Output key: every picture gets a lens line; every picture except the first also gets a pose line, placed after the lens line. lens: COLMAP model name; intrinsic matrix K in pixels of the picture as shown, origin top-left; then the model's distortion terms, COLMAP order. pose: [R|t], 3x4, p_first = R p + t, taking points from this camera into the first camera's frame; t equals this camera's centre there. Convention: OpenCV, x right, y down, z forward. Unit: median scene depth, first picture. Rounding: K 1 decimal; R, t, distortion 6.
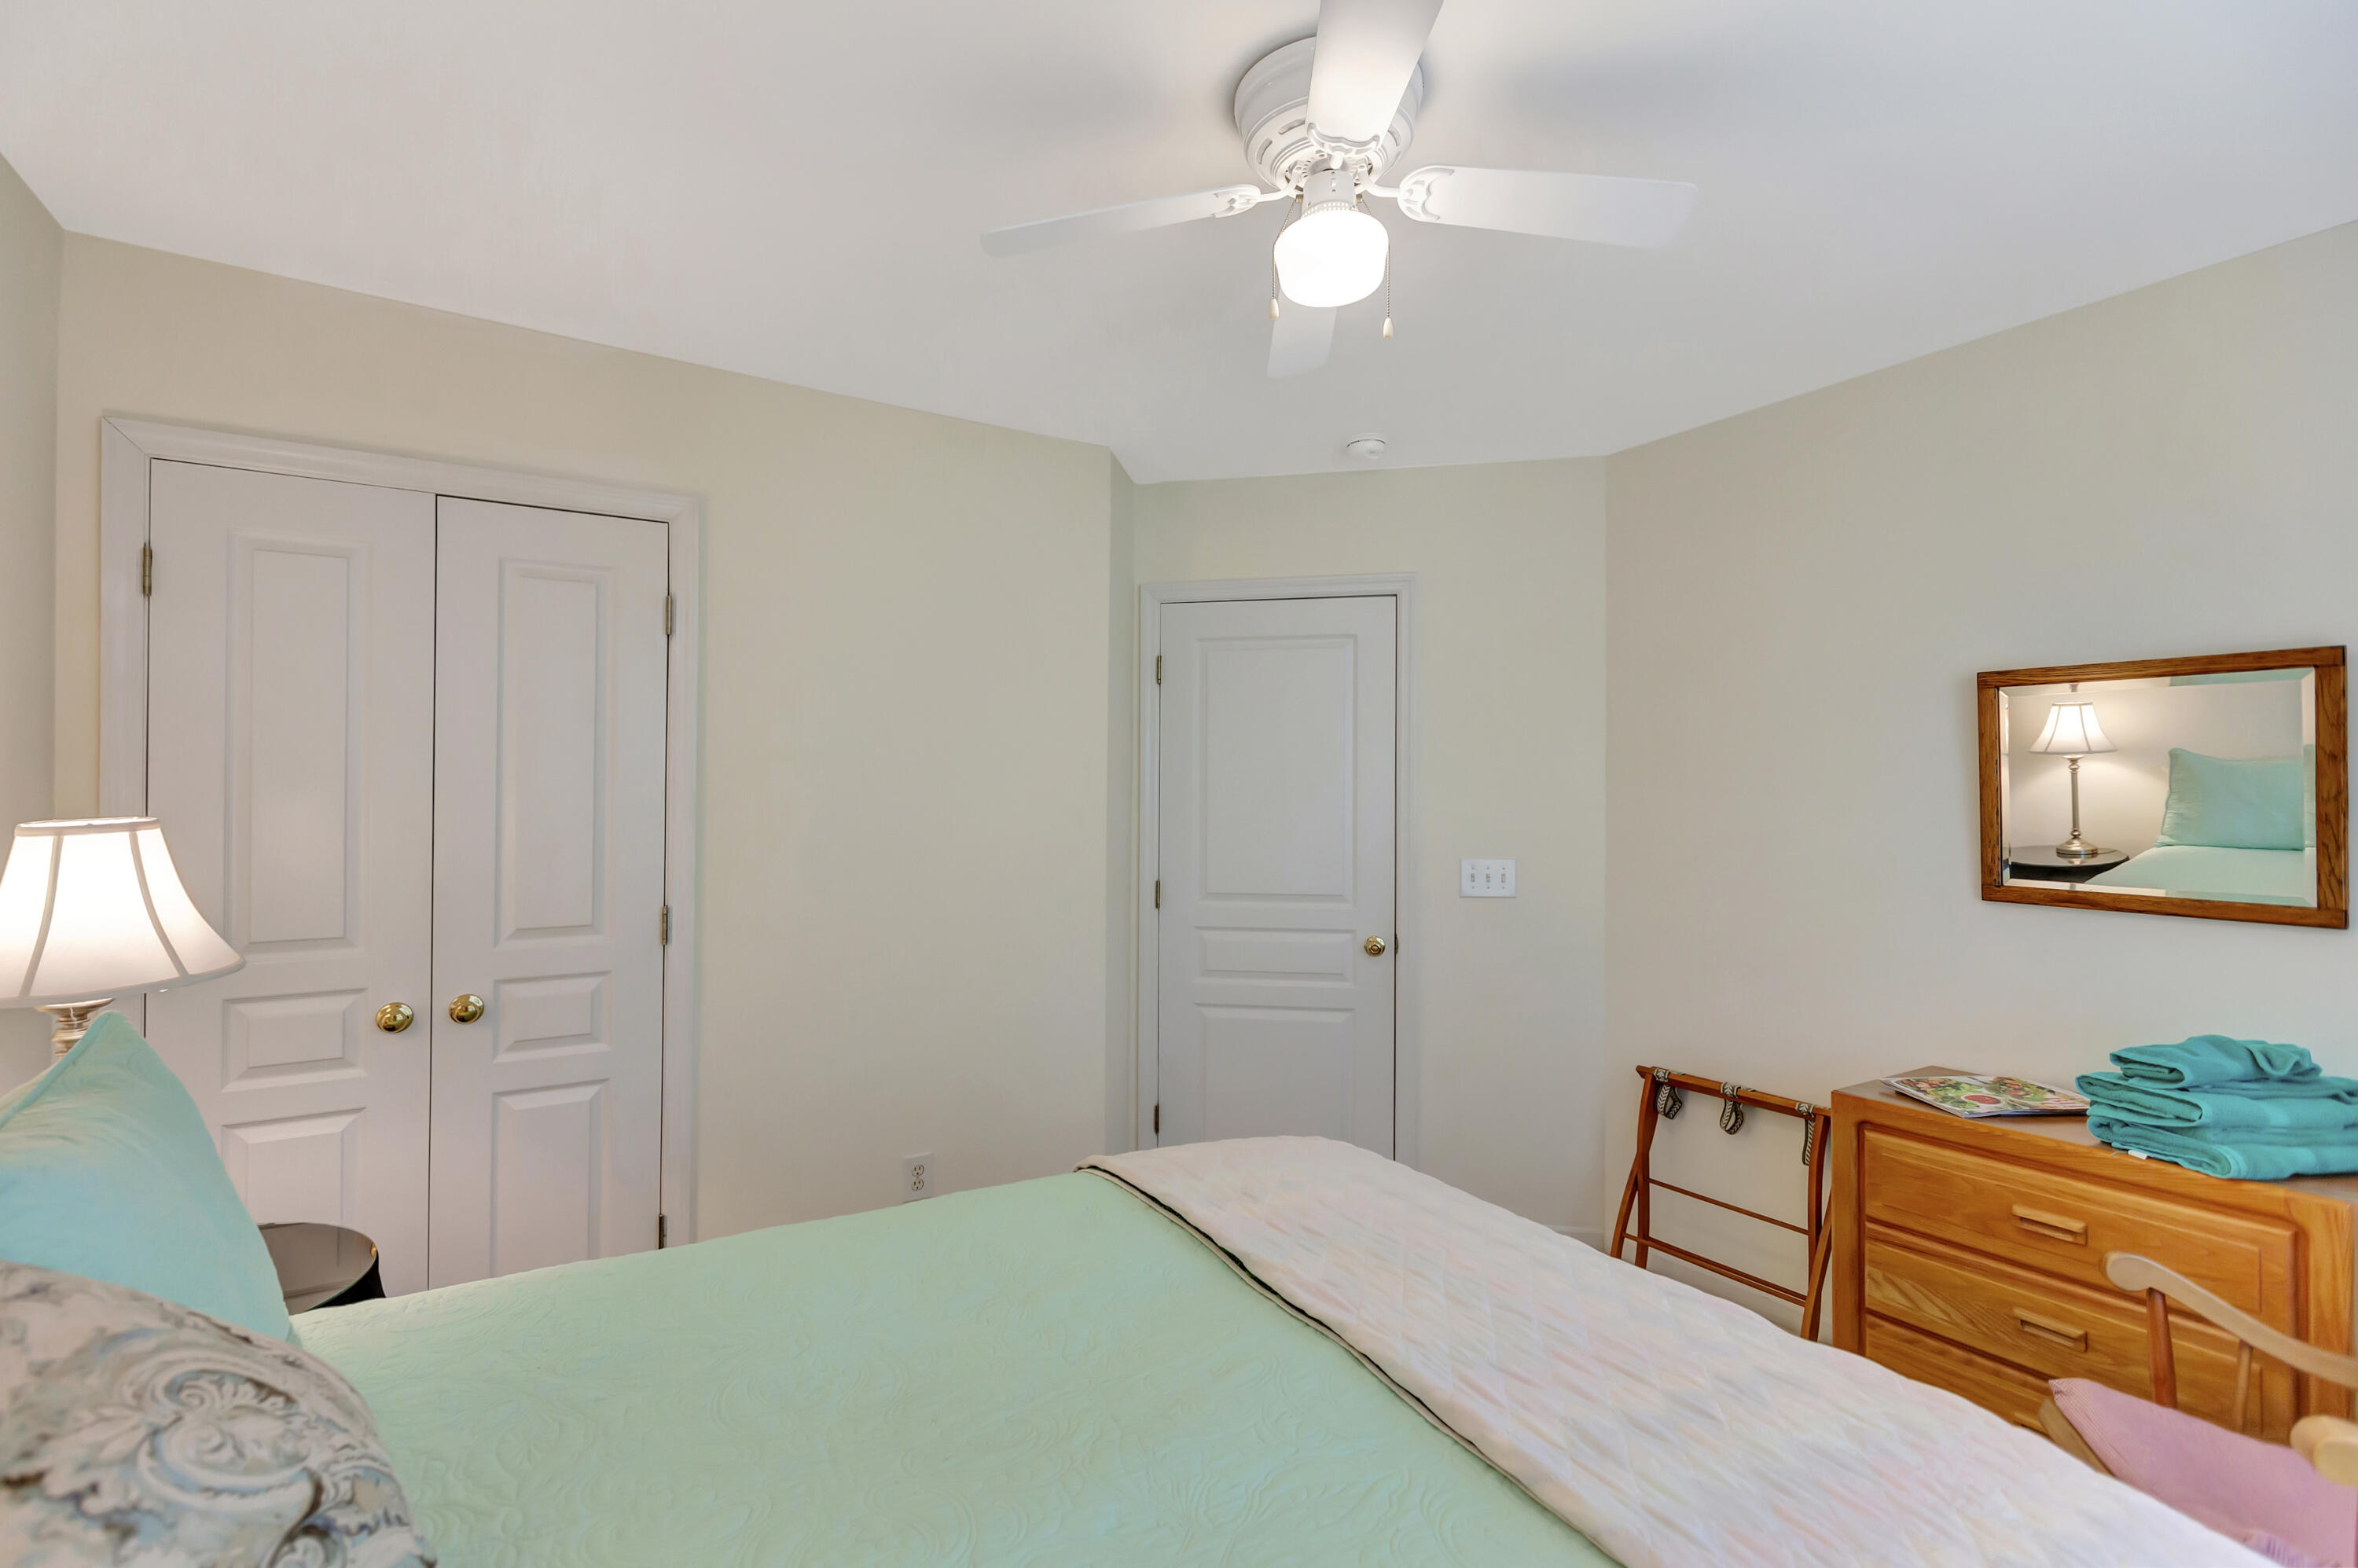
lens RADIAL K [[1055.6, 0, 1172.1], [0, 1055.6, 793.5], [0, 0, 1]] dist [-0.000154, -0.000616]
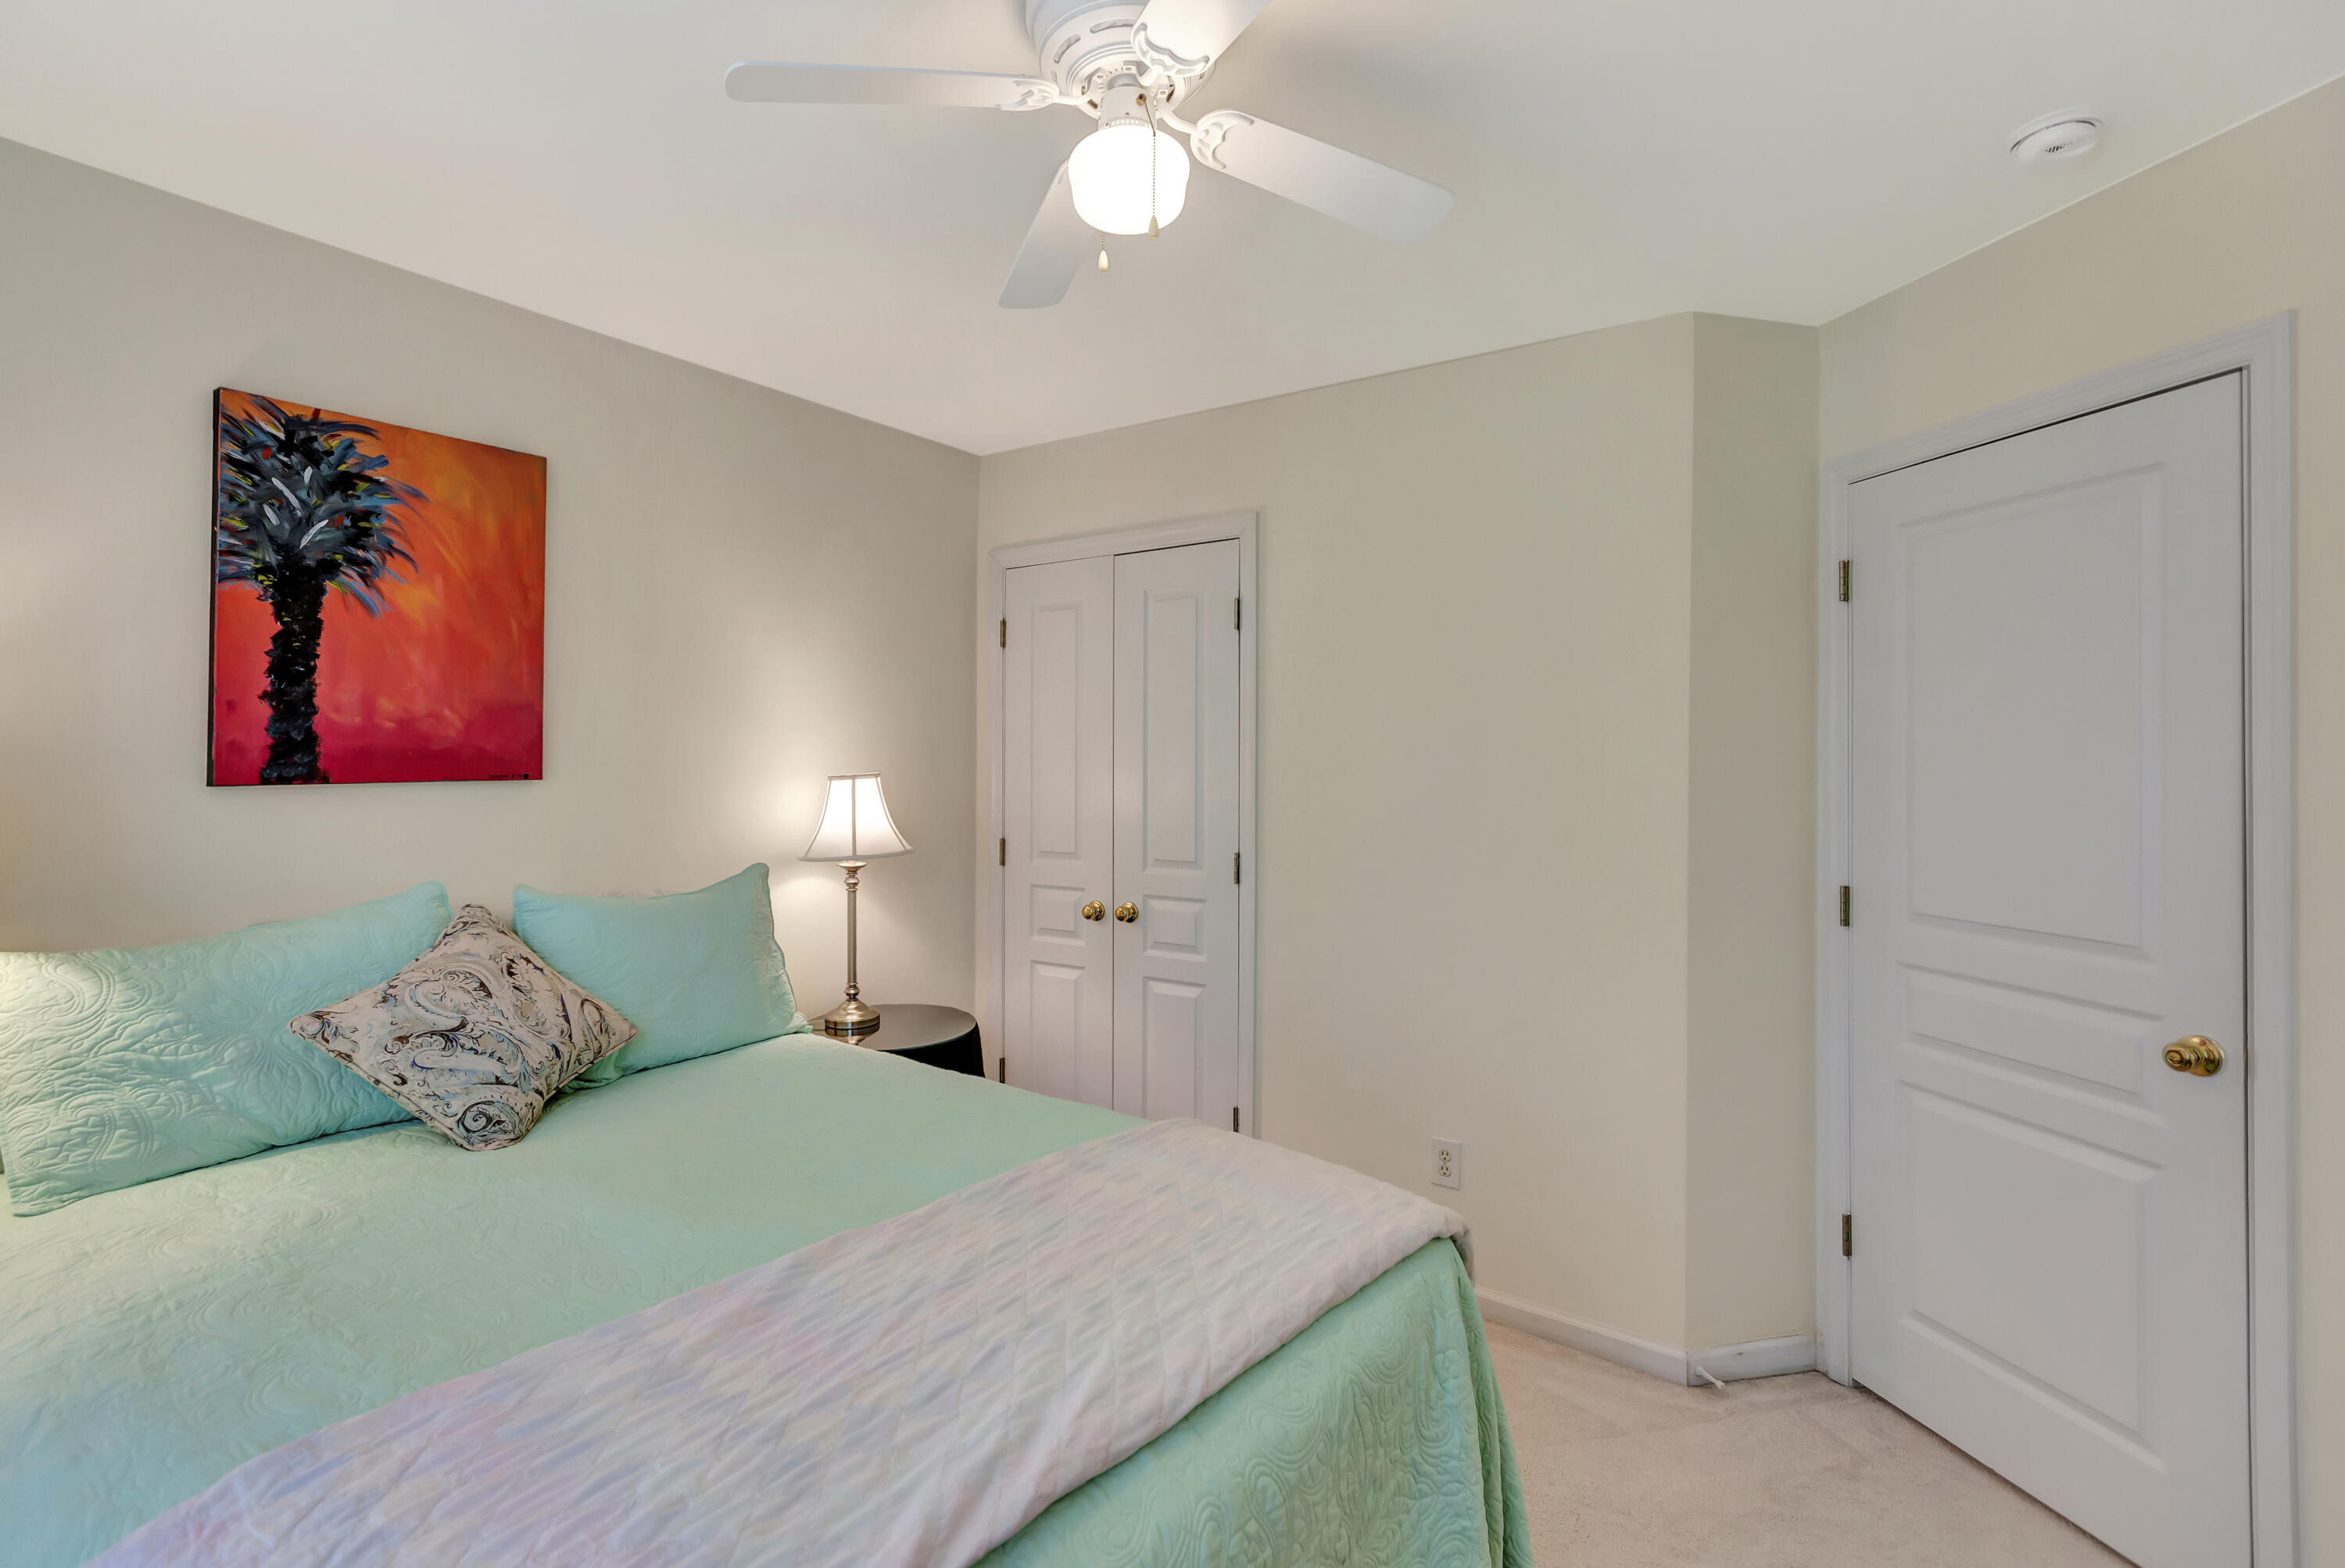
lens RADIAL K [[1090.3, 0, 1138.9], [0, 1090.3, 746.0], [0, 0, 1]] dist [0.000571, -0.000208]
pose [[0.390776, -0.012349, -0.920403, 0.654236], [-0.000939, 0.999904, -0.013815, 0.001265], [0.920485, 0.006263, 0.390727, 0.417389]]
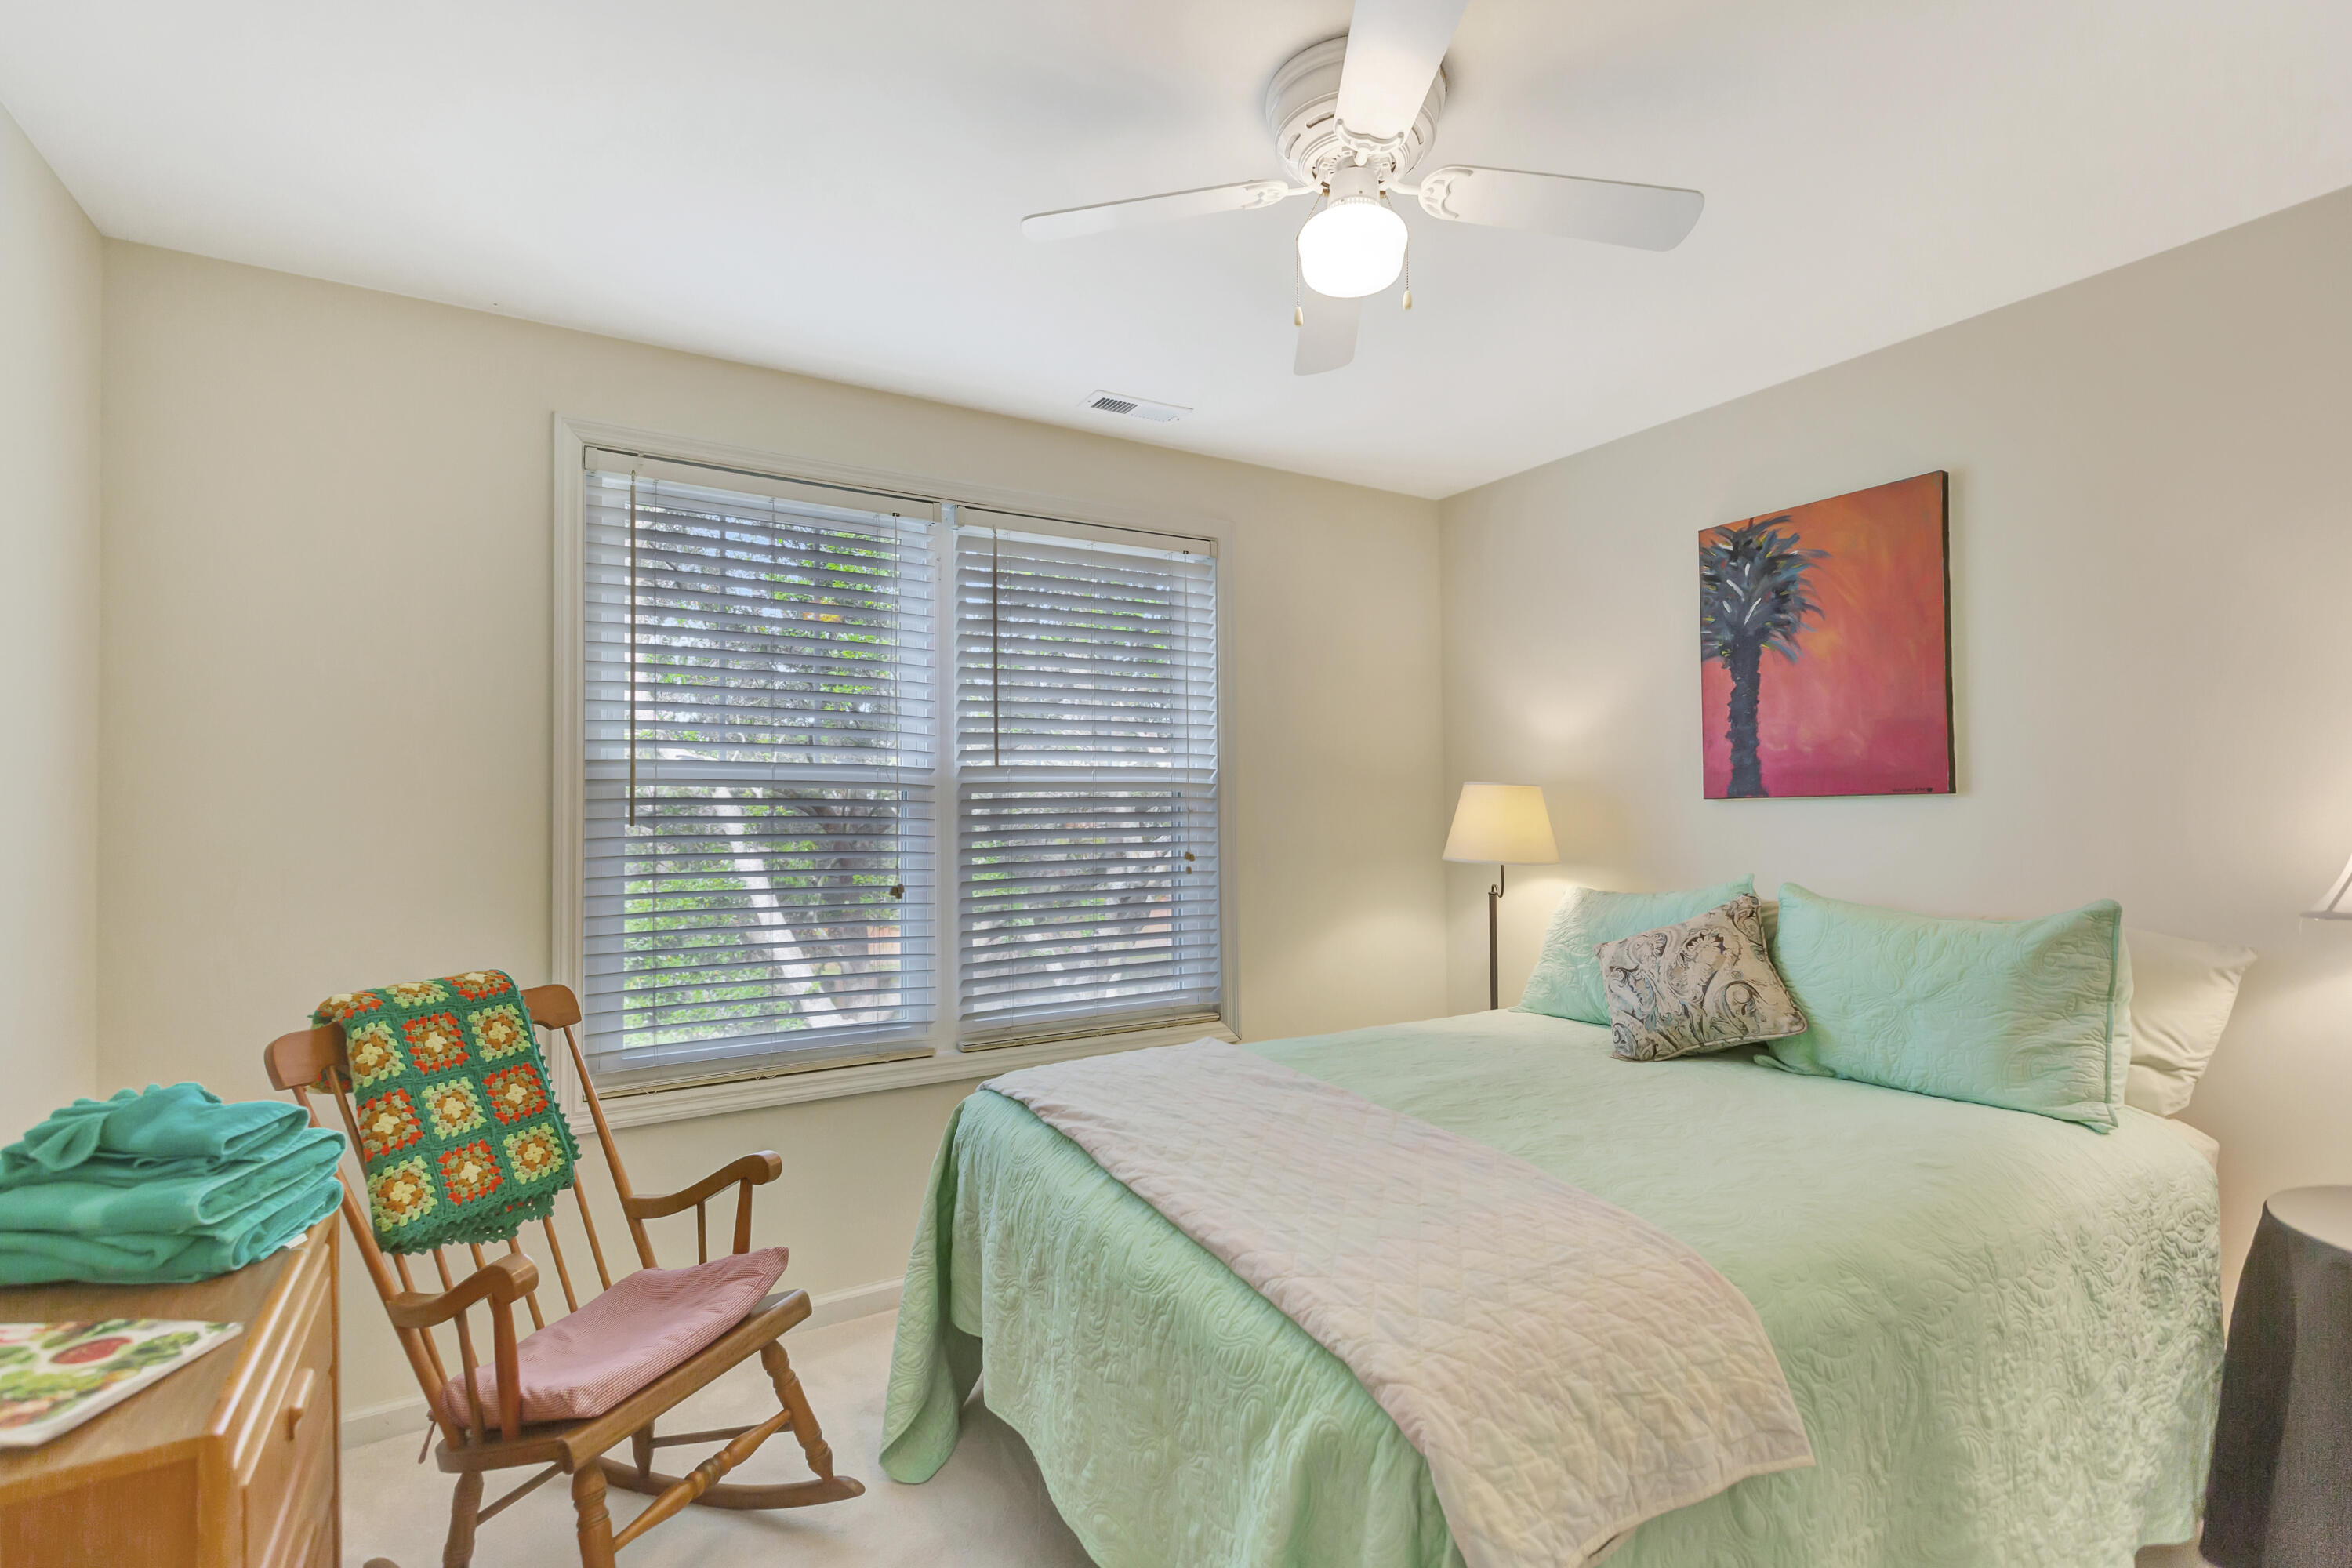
lens RADIAL K [[1090.8, 0, 1178.3], [0, 1090.8, 774.6], [0, 0, 1]] dist [-0.002780, -0.000033]
pose [[-0.999850, 0.009576, 0.014462, 0.199848], [0.009088, 0.999400, -0.033432, 0.029226], [-0.014774, -0.033296, -0.999336, 1.323763]]
